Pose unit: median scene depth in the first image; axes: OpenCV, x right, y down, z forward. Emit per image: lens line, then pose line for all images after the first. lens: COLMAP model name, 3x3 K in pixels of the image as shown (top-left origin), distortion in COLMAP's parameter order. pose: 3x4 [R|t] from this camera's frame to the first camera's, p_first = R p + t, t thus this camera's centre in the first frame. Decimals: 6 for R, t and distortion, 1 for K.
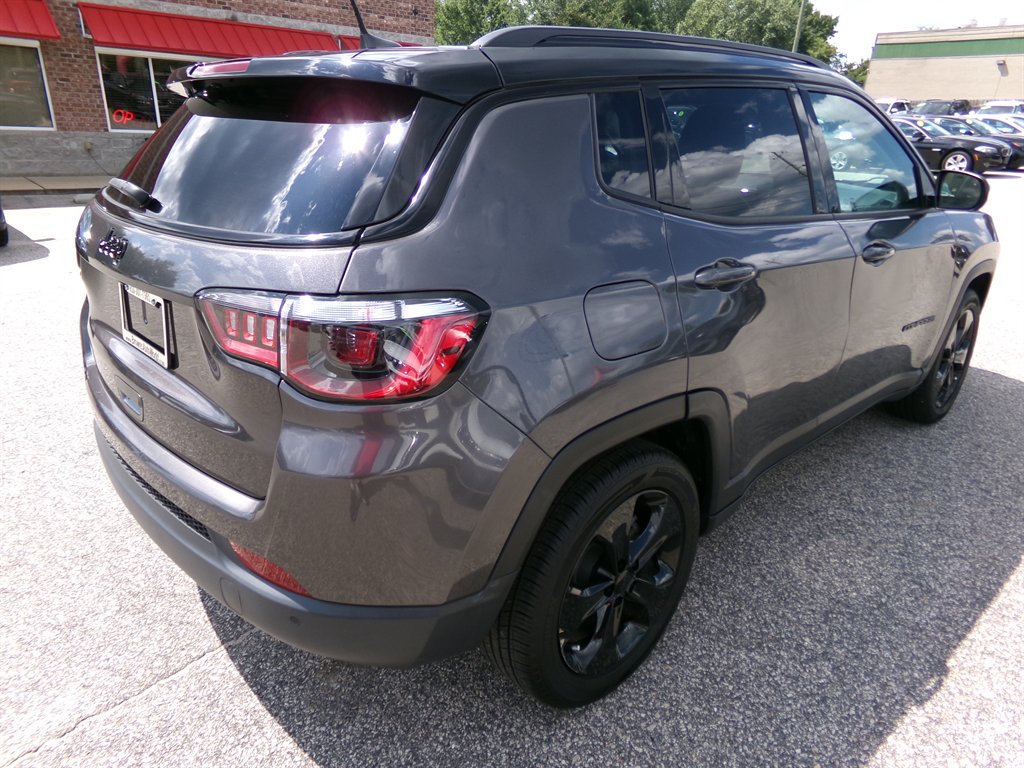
lens RADIAL K [[715.6, 0, 513.0], [0, 715.6, 385.3], [0, 0, 1]] dist [0.022820, -0.015977]
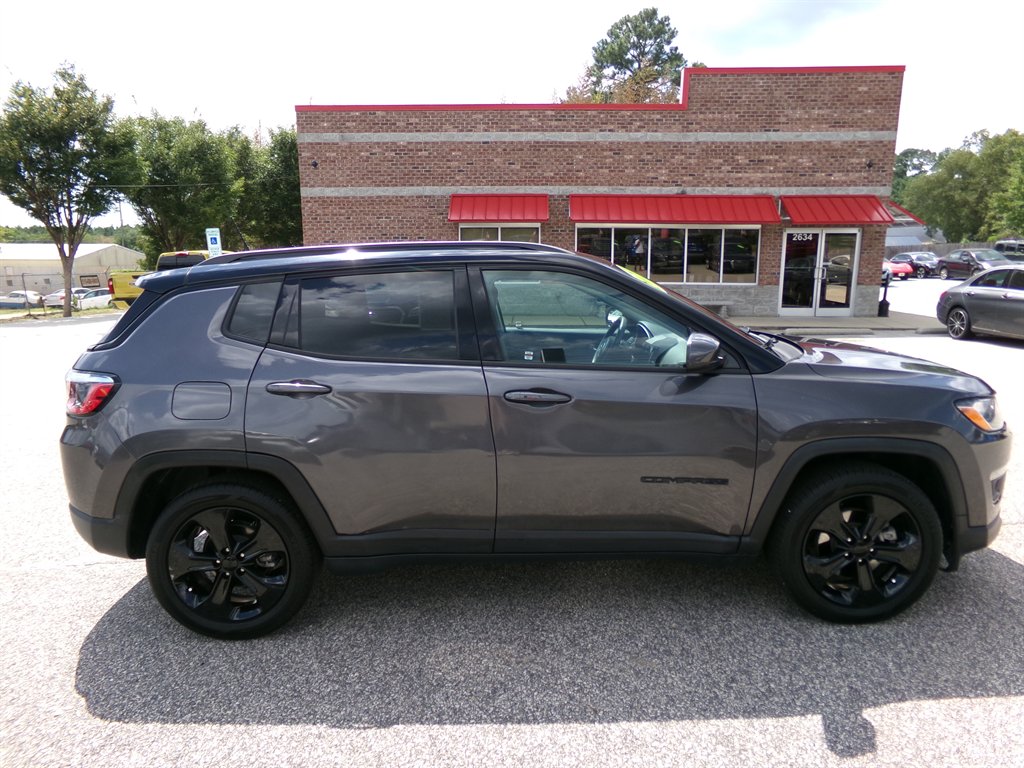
lens RADIAL K [[715.6, 0, 508.7], [0, 715.6, 378.0], [0, 0, 1]] dist [0.022820, -0.015977]
pose [[0.723211, 0.083856, -0.685517, 0.270482], [-0.217026, 0.969913, -0.110315, -0.015755], [0.655641, 0.228556, 0.719650, 0.021402]]
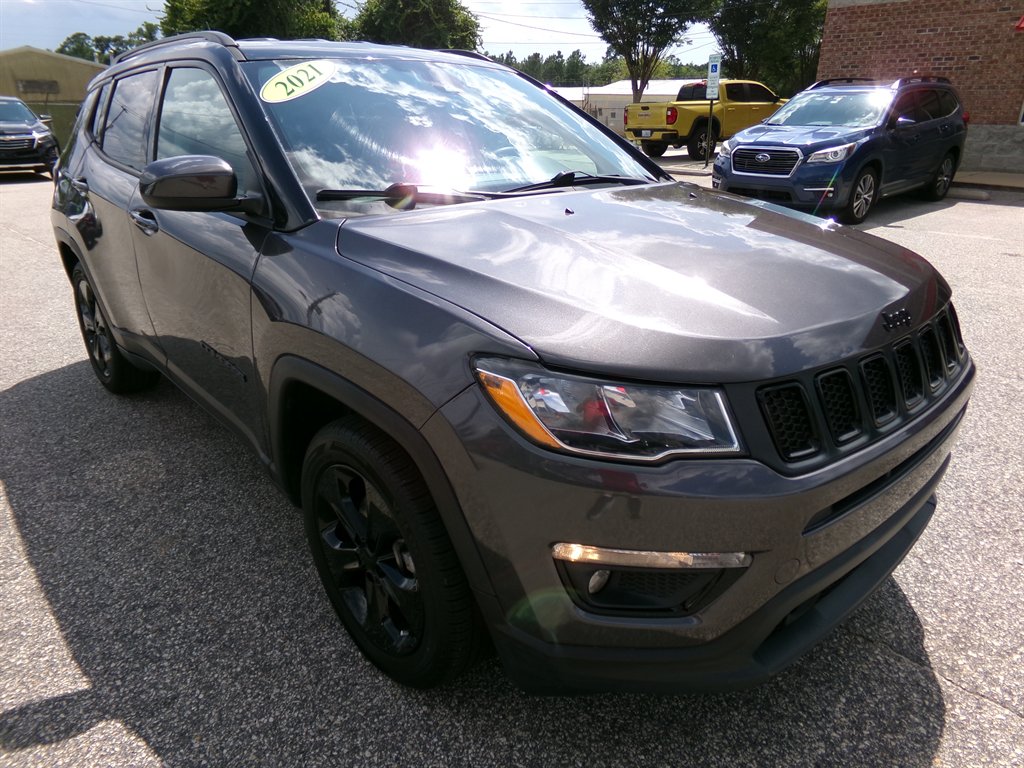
lens RADIAL K [[715.6, 0, 505.1], [0, 715.6, 391.9], [0, 0, 1]] dist [0.022820, -0.015977]
pose [[-0.063105, 0.350938, -0.934270, 0.318900], [-0.351704, 0.868260, 0.349899, -0.106944], [0.933982, 0.350666, 0.068635, 0.313712]]
